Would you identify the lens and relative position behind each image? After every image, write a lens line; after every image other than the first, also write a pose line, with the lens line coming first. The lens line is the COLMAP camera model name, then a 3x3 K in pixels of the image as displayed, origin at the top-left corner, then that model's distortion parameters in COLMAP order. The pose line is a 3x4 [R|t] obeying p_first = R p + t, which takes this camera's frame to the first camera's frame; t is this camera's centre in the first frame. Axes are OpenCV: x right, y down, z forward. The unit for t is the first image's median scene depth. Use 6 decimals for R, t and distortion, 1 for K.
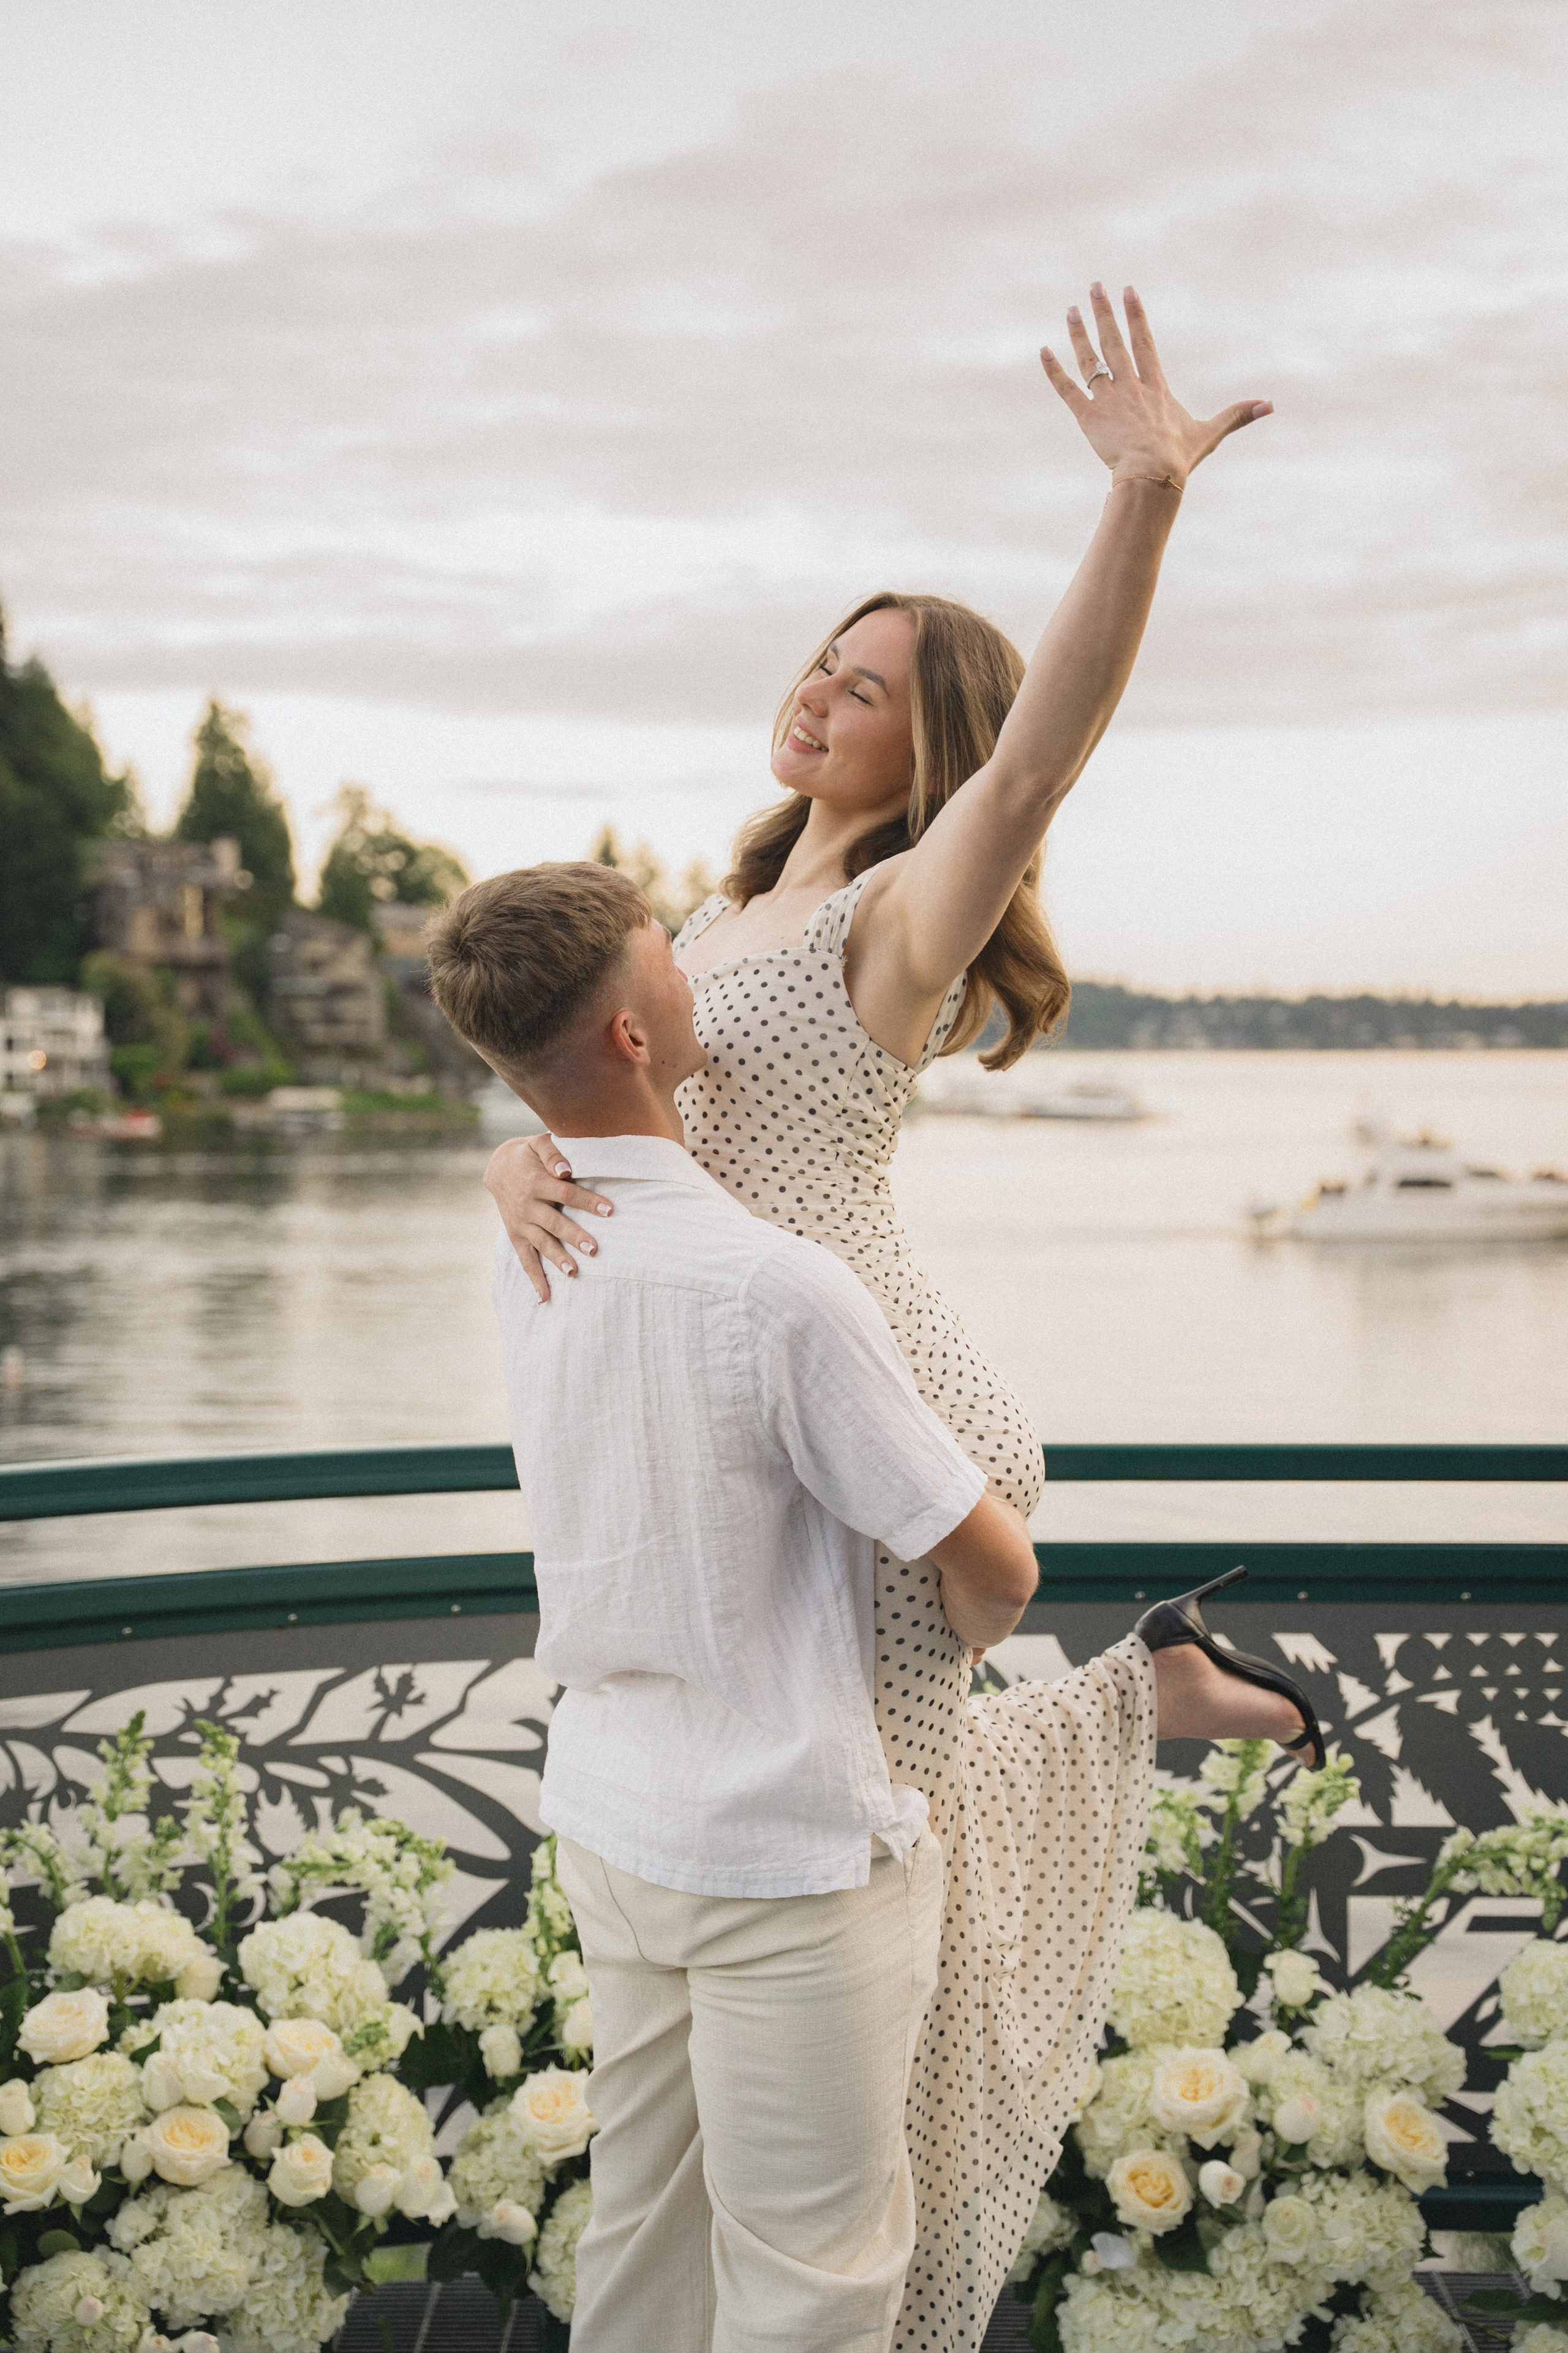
lens RADIAL K [[3317.4, 0, 764.0], [0, 3317.4, 1193.2], [0, 0, 1]] dist [0.118266, 0.000000]
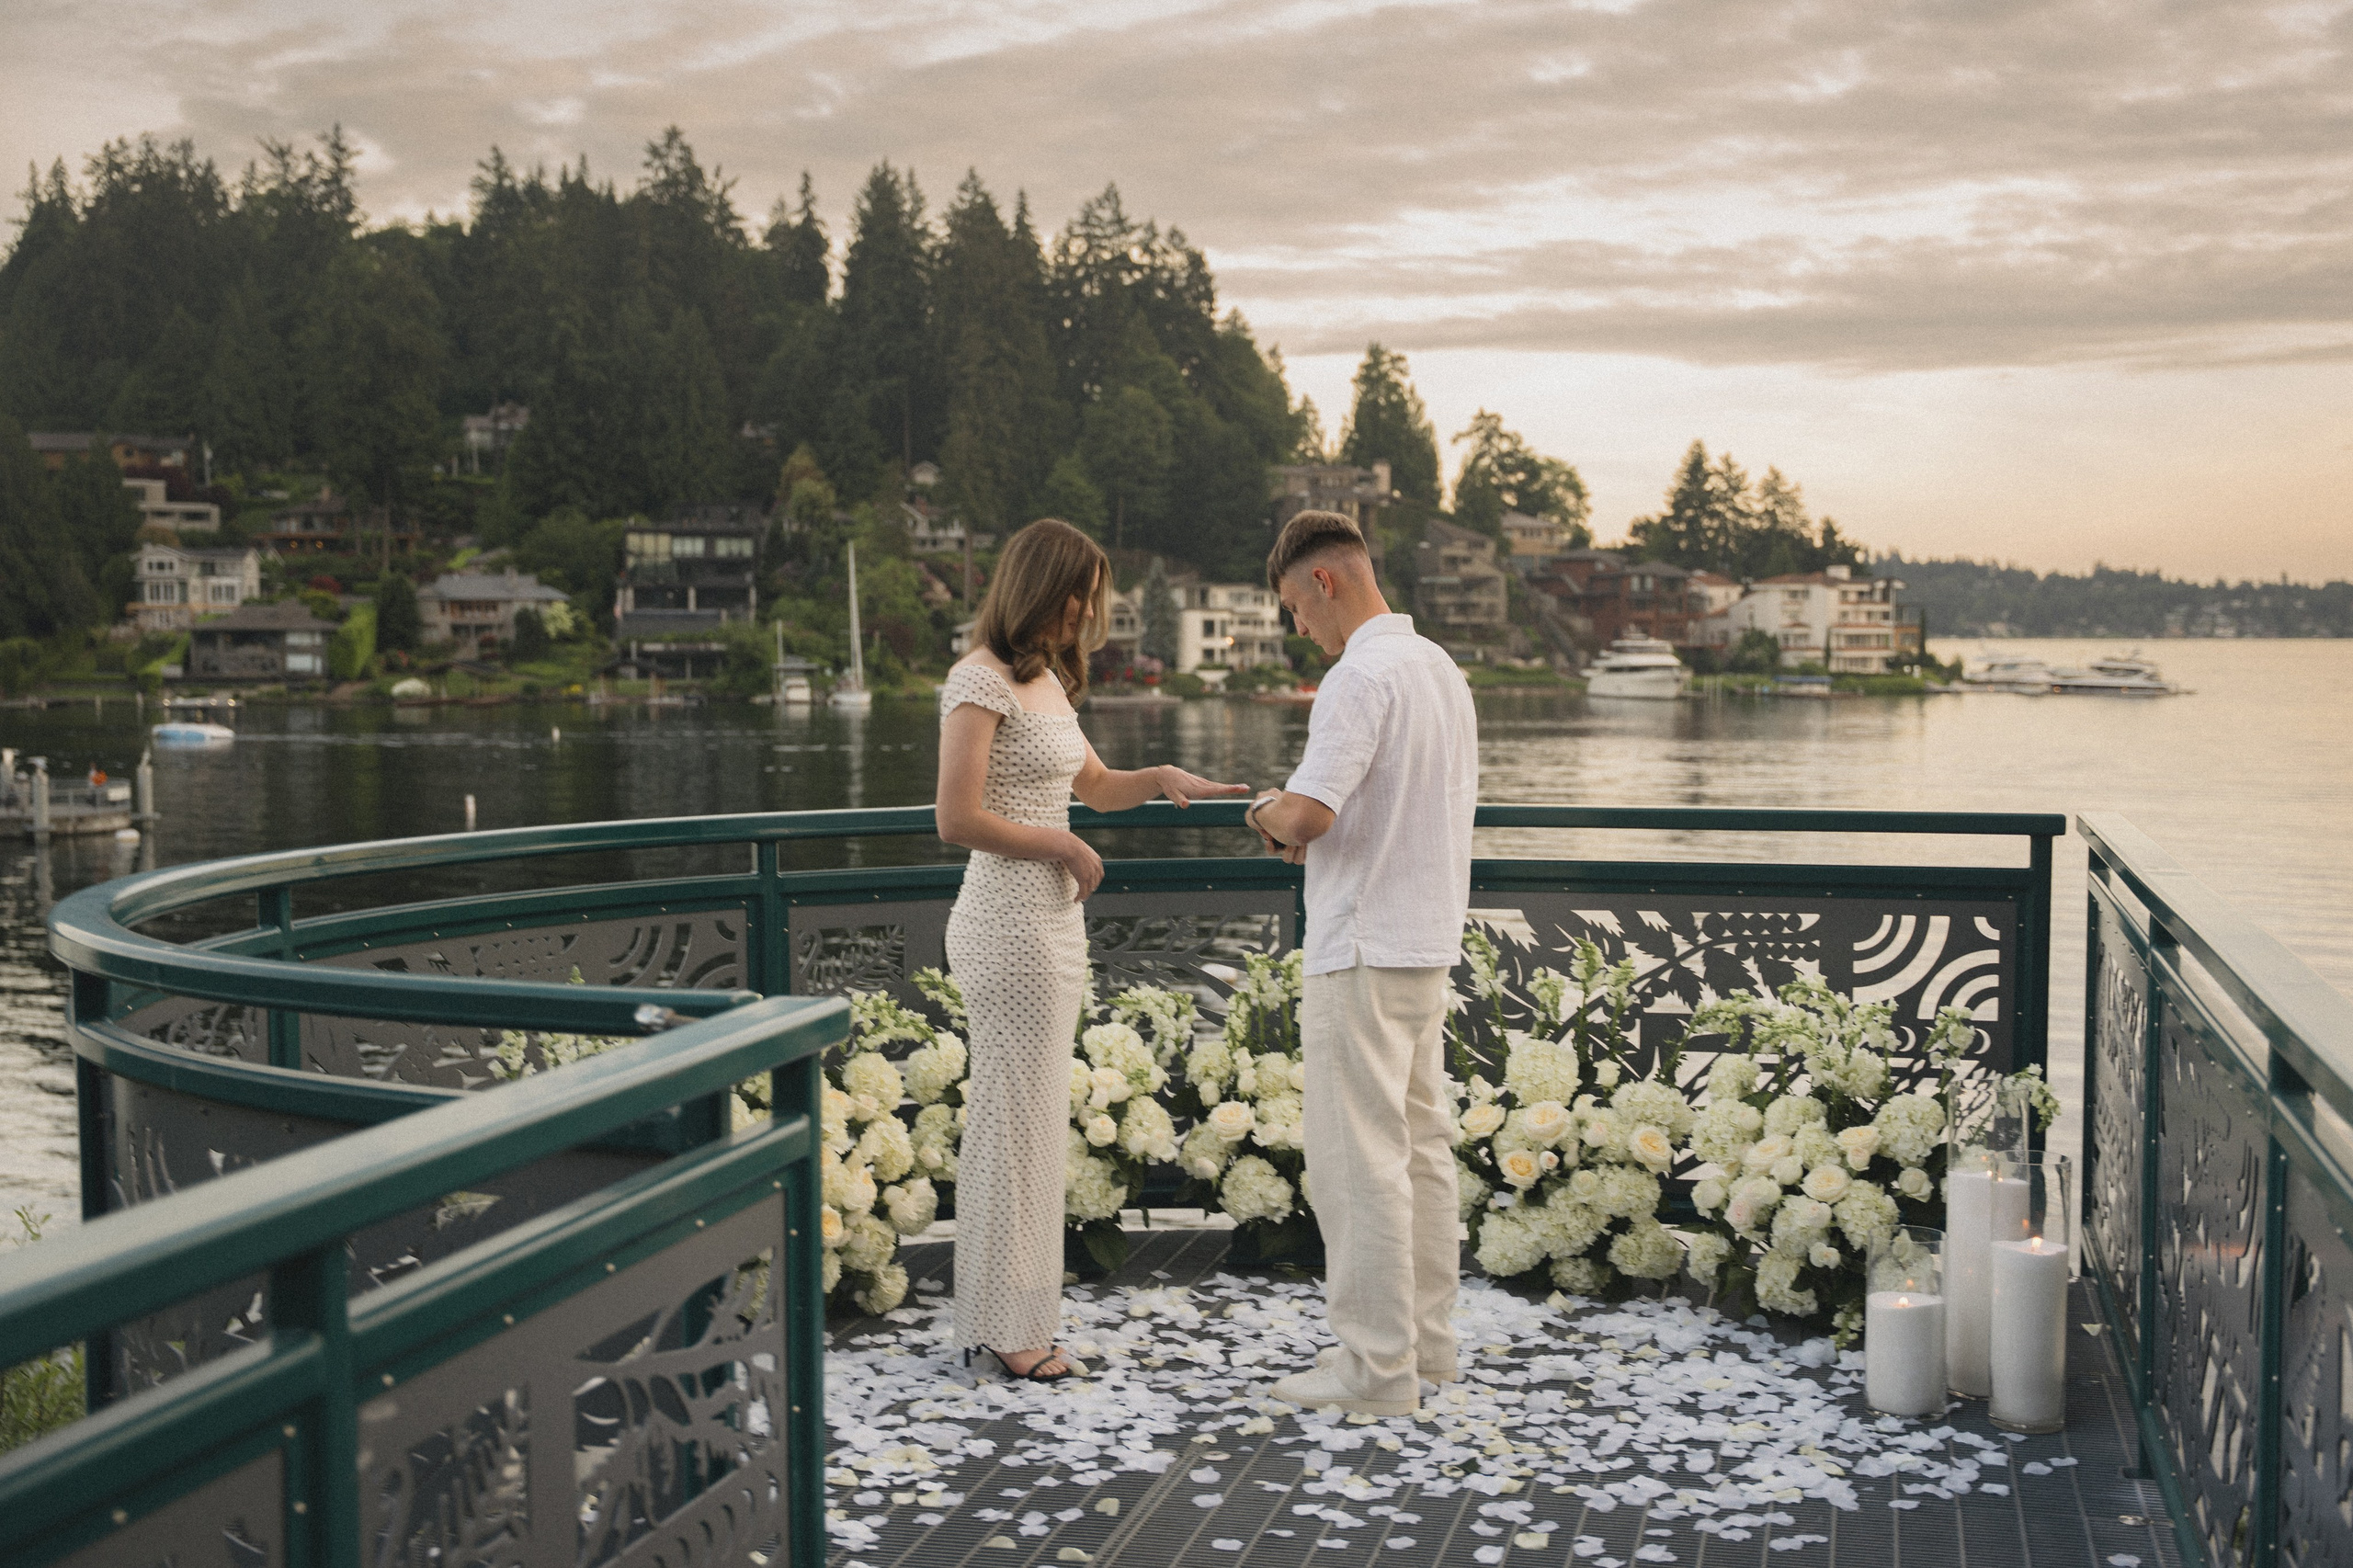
lens RADIAL K [[2831.4, 0, 1231.0], [0, 2831.4, 833.9], [0, 0, 1]] dist [0.030249, 0.000000]
pose [[0.975667, 0.015989, -0.218672, 0.298031], [-0.010133, 0.999560, 0.027874, 0.050336], [0.219021, -0.024980, 0.975400, -0.646361]]
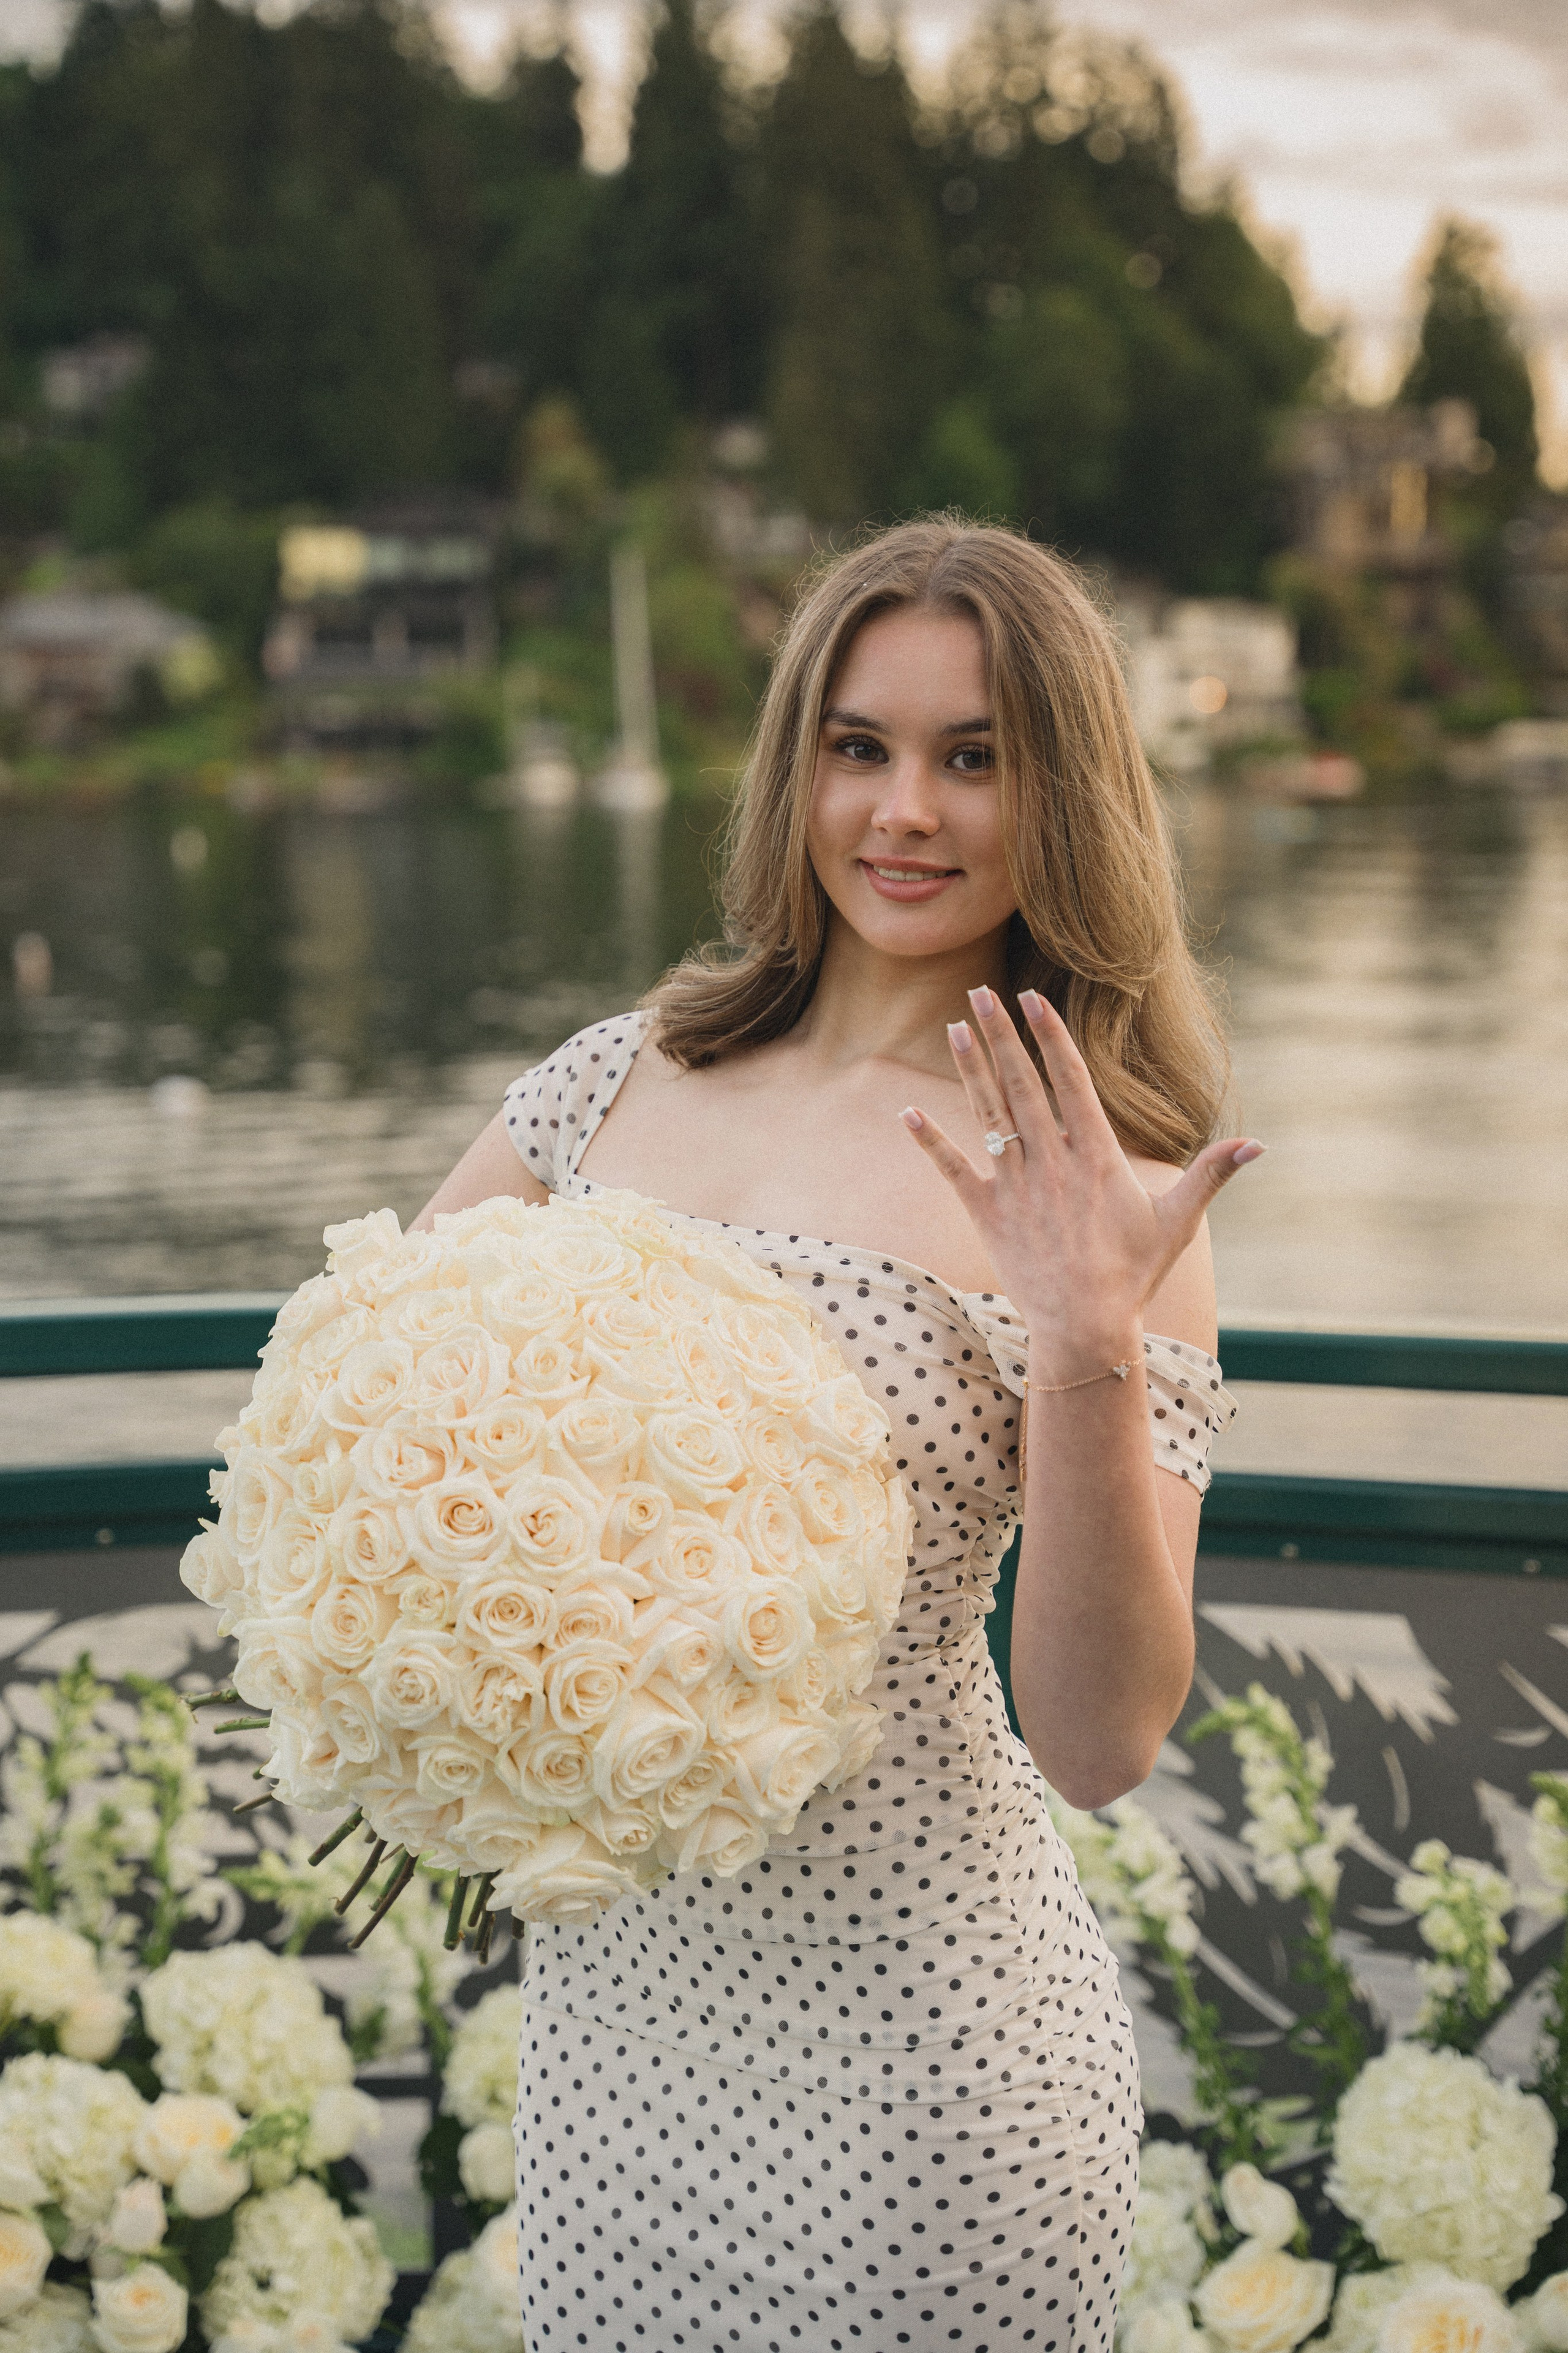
lens RADIAL K [[4156.8, 0, 776.3], [0, 4156.8, 1151.3], [0, 0, 1]] dist [0.270177, 0.000000]
pose [[0.945870, 0.027764, -0.323355, 0.256285], [-0.005098, 0.997482, 0.070734, -0.021643], [0.324505, -0.065257, 0.943630, 0.179525]]
